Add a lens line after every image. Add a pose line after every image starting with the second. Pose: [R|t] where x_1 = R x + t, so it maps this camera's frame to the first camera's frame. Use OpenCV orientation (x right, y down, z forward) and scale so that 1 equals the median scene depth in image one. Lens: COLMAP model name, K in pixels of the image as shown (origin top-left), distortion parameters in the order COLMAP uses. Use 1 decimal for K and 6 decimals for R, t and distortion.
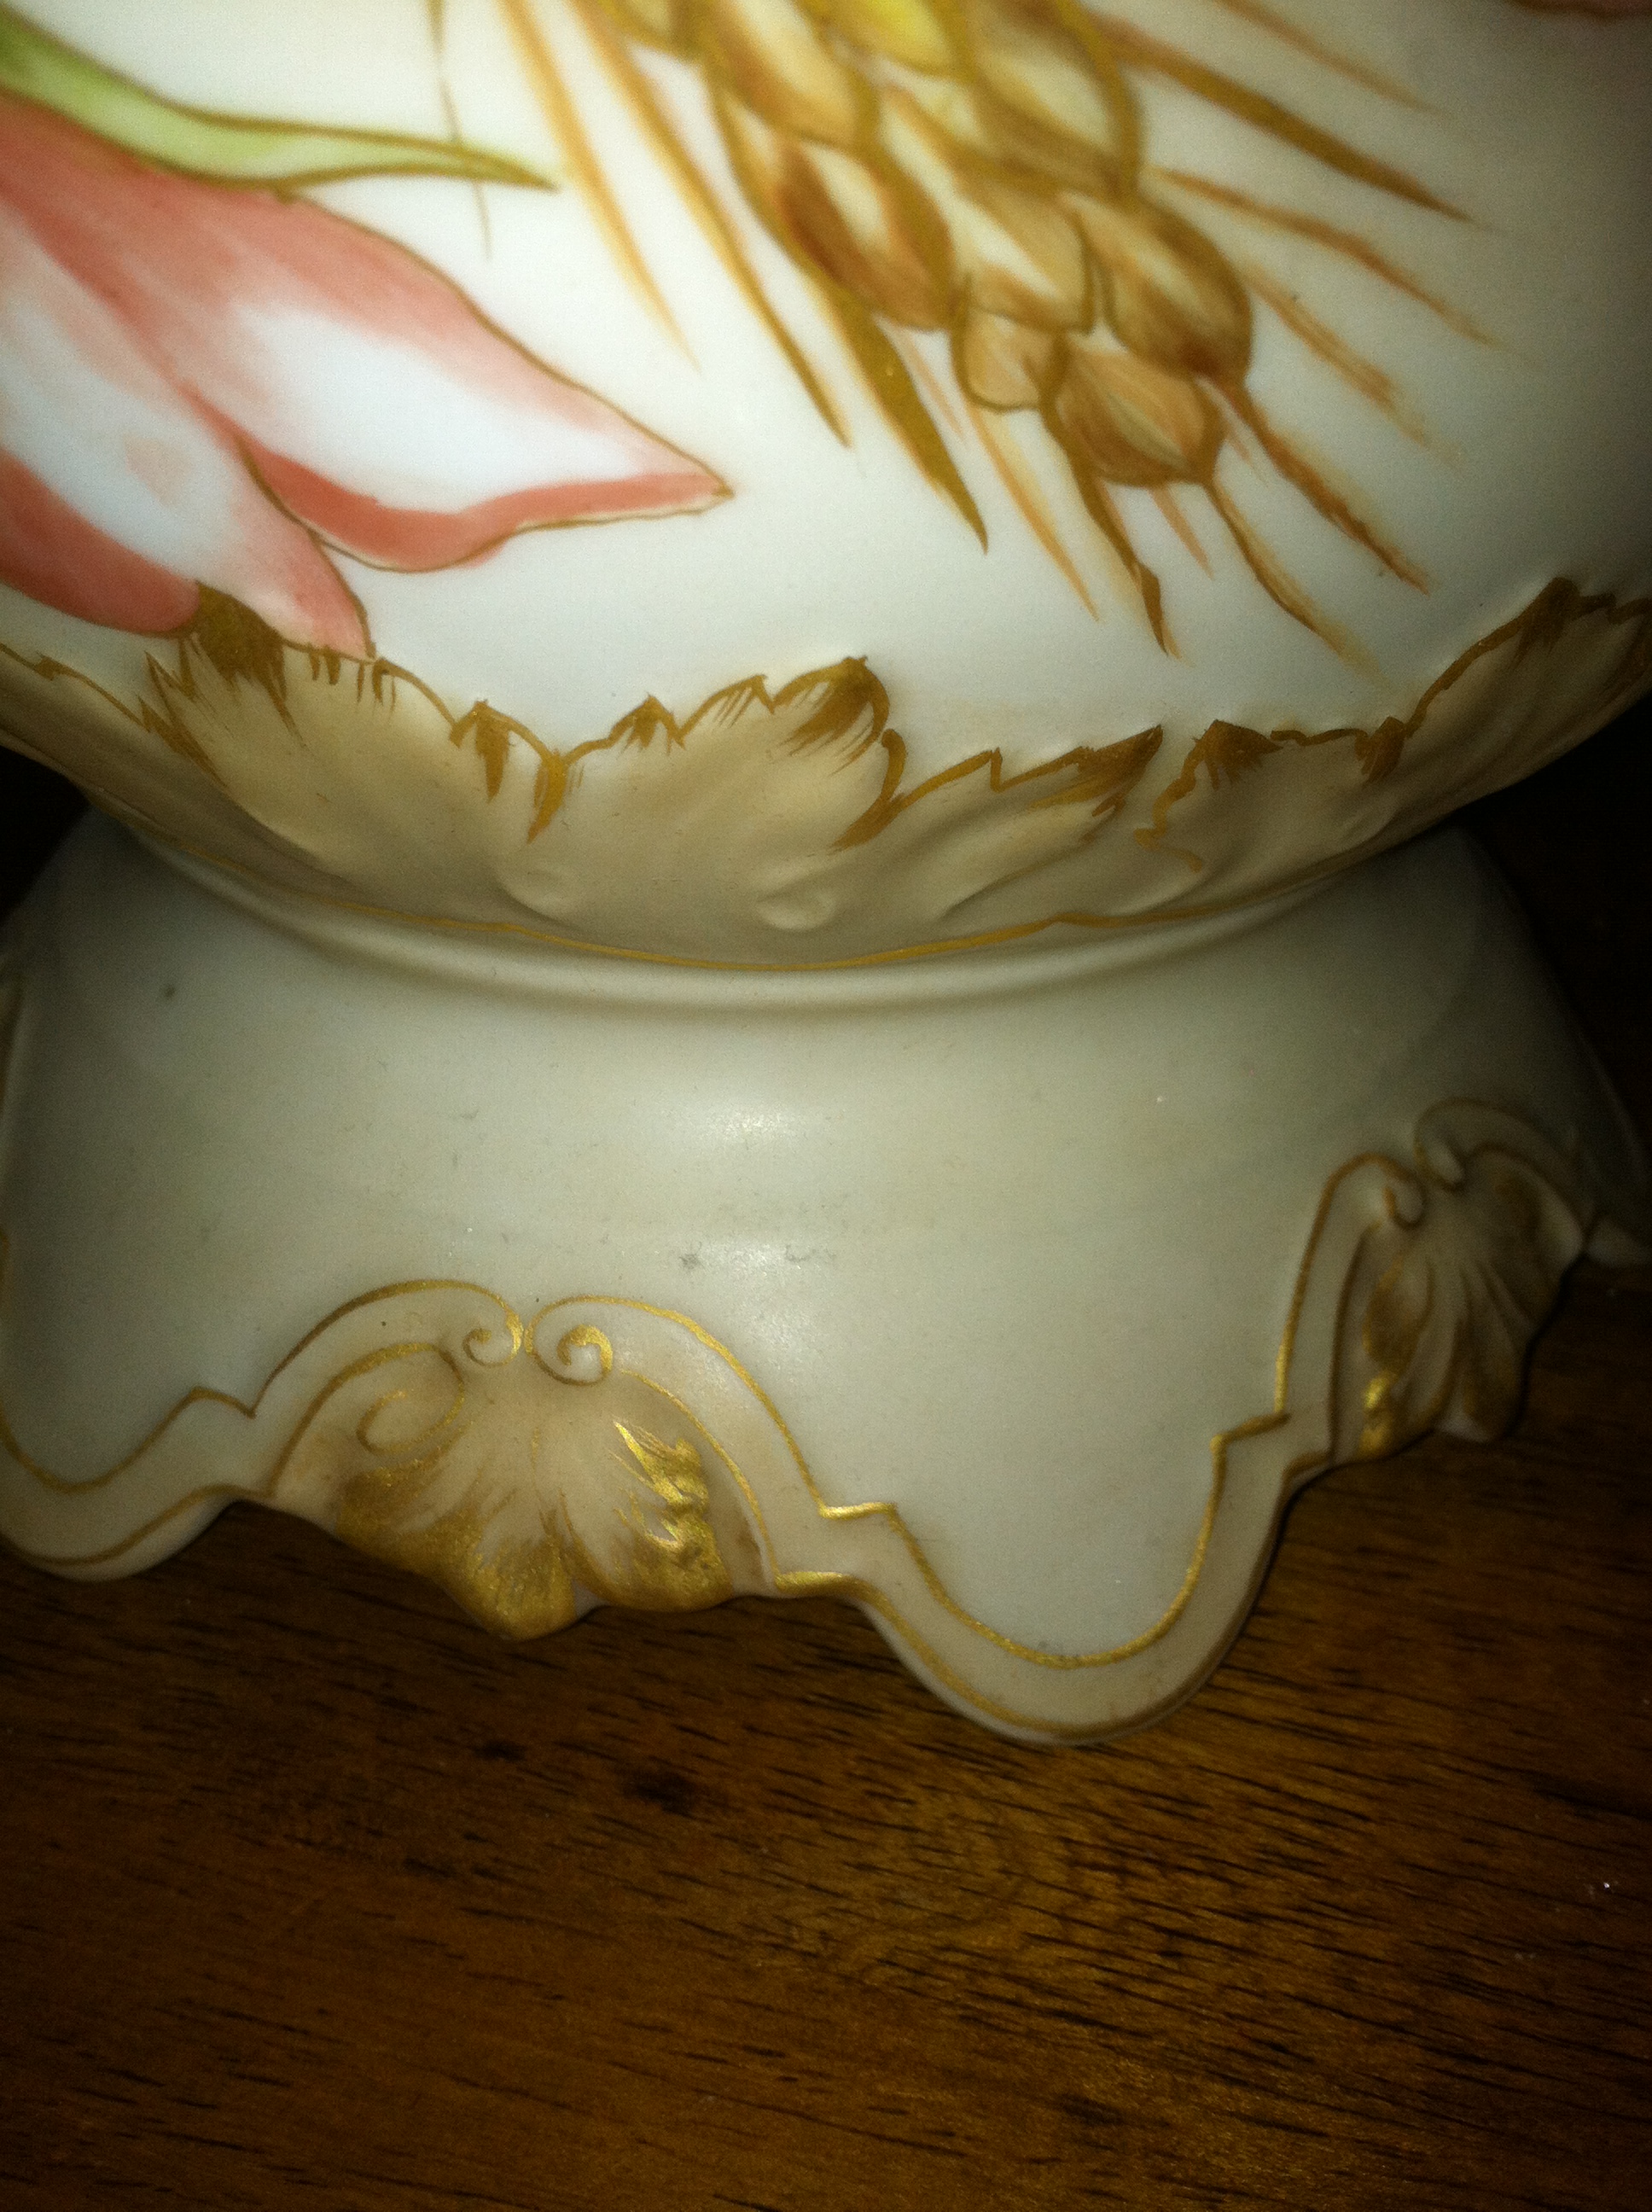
lens RADIAL K [[1895.2, 0, 826.0], [0, 1895.2, 1106.0], [0, 0, 1]] dist [0.001415, -0.000269]
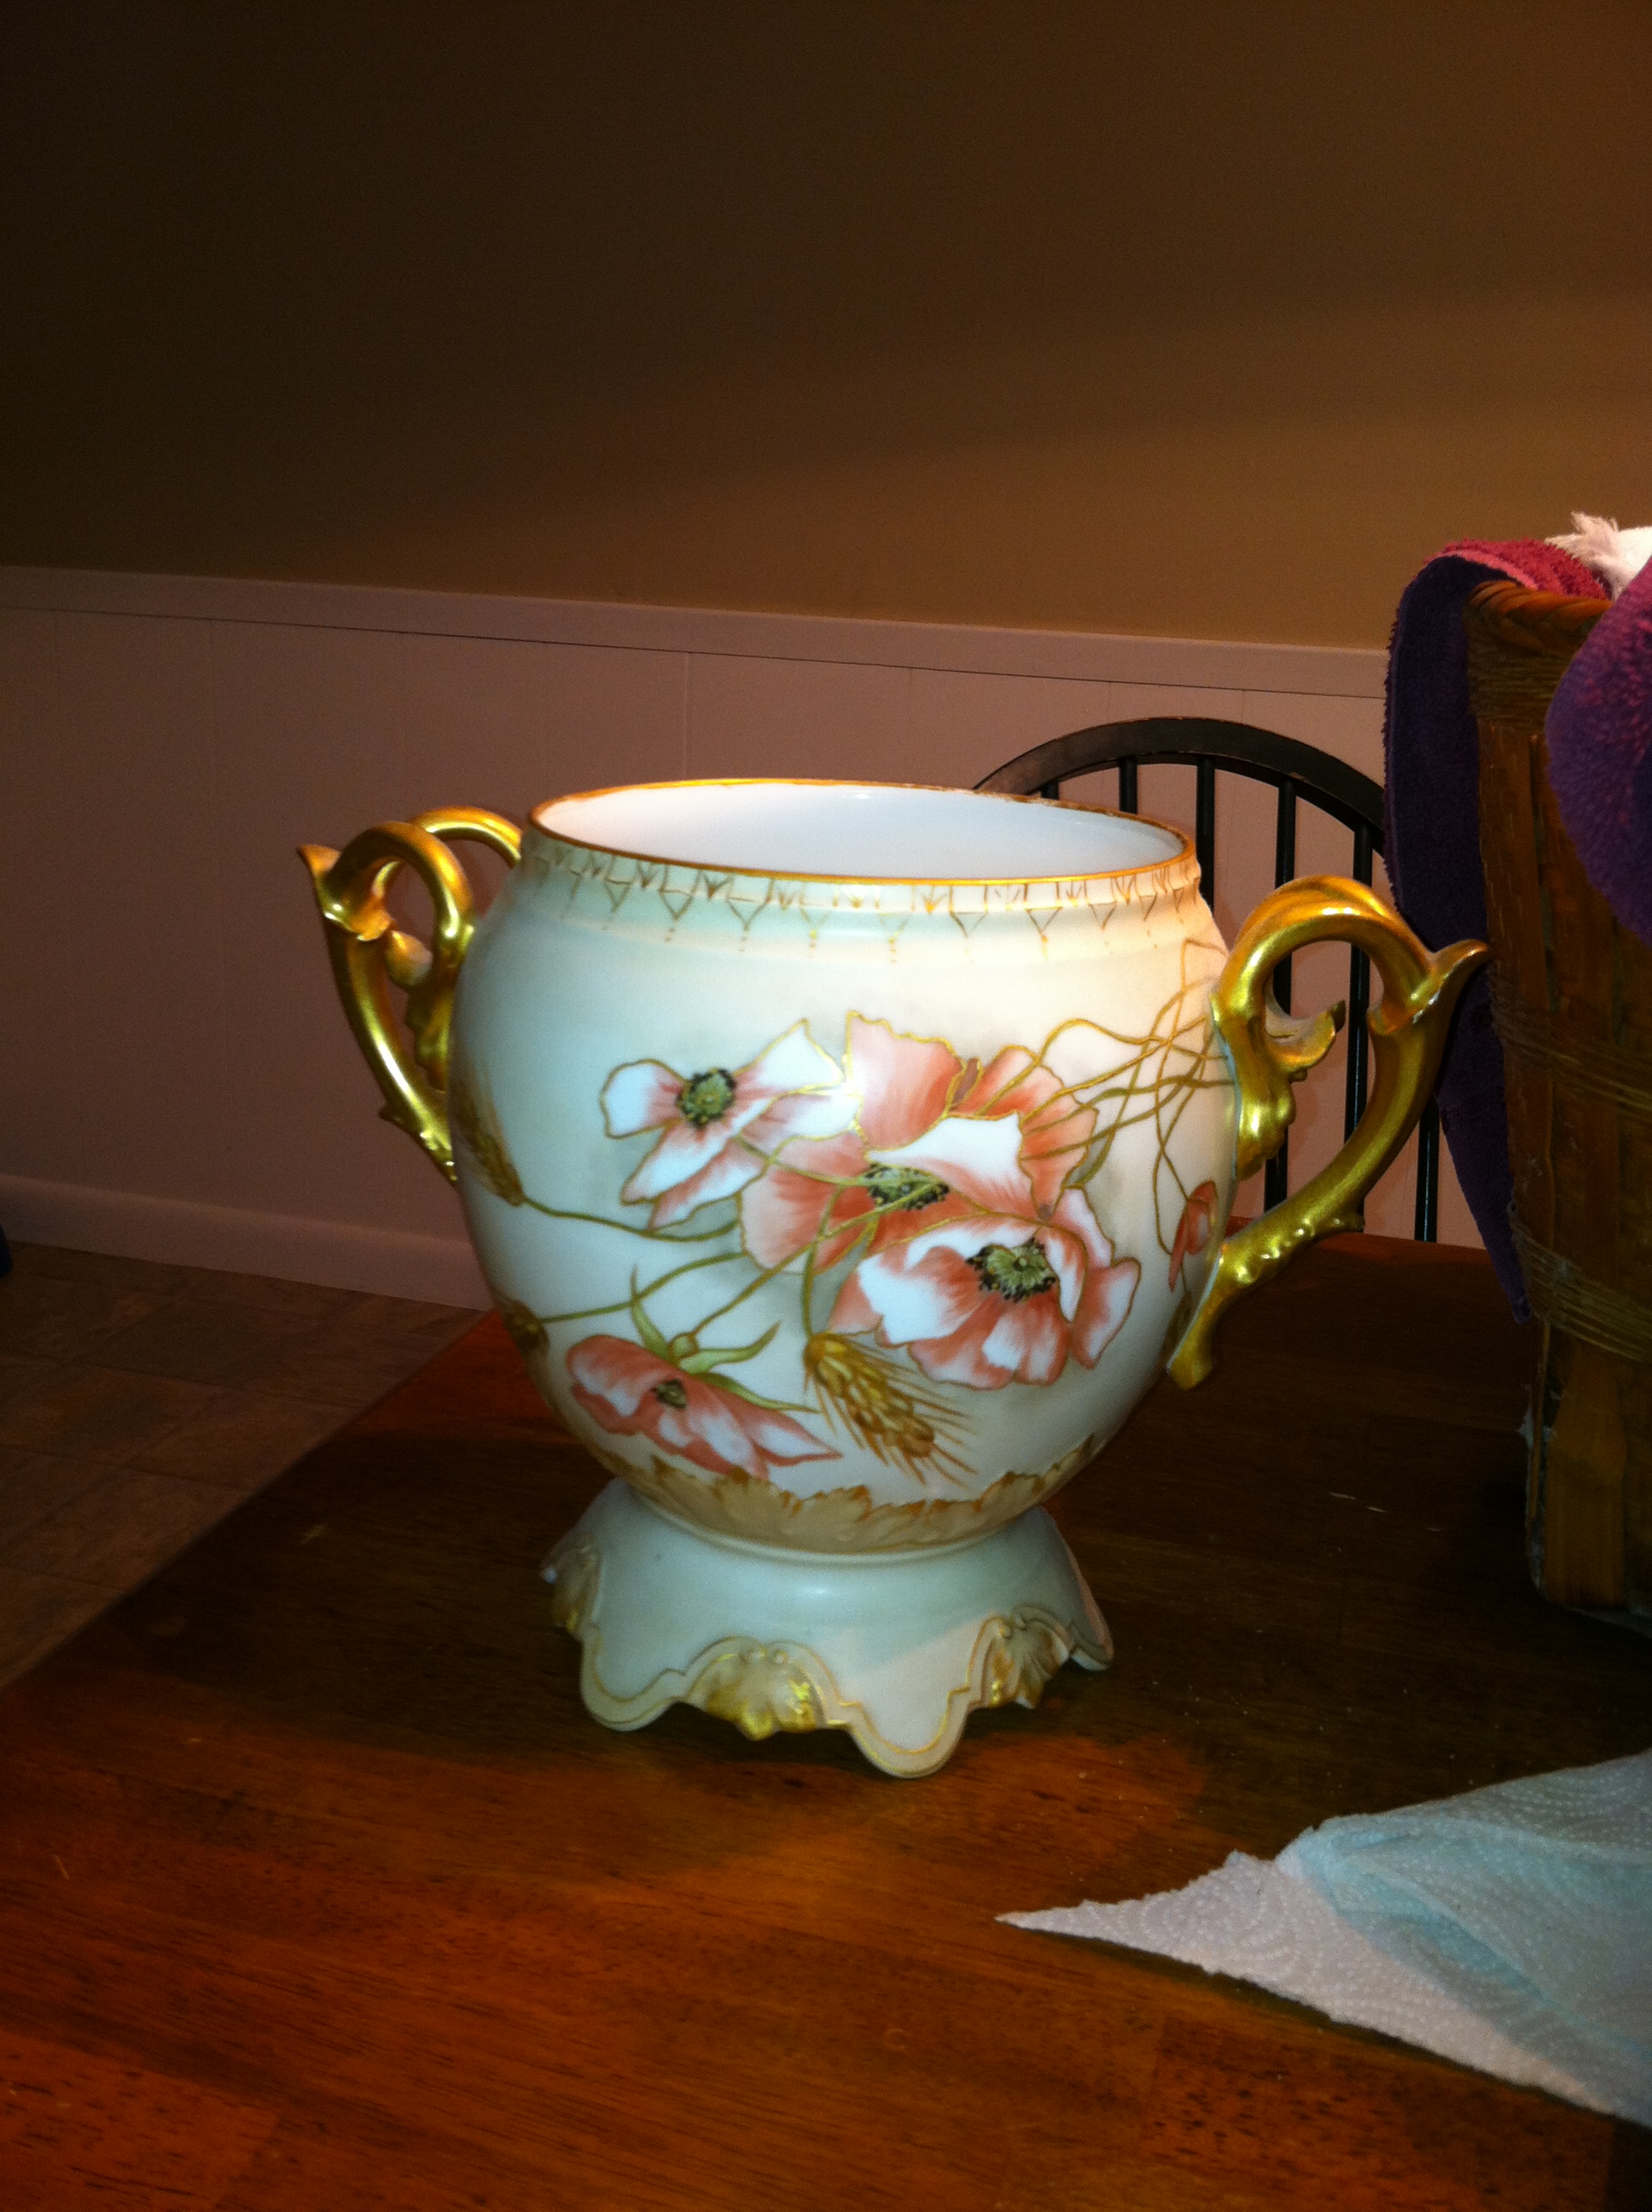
lens RADIAL K [[1887.5, 0, 888.9], [0, 1887.5, 1104.6], [0, 0, 1]] dist [0.113443, 0.000643]
pose [[0.997430, 0.052256, 0.049012, -0.168713], [-0.032464, 0.939497, -0.341015, 0.420843], [-0.063867, 0.338548, 0.938779, -3.223024]]
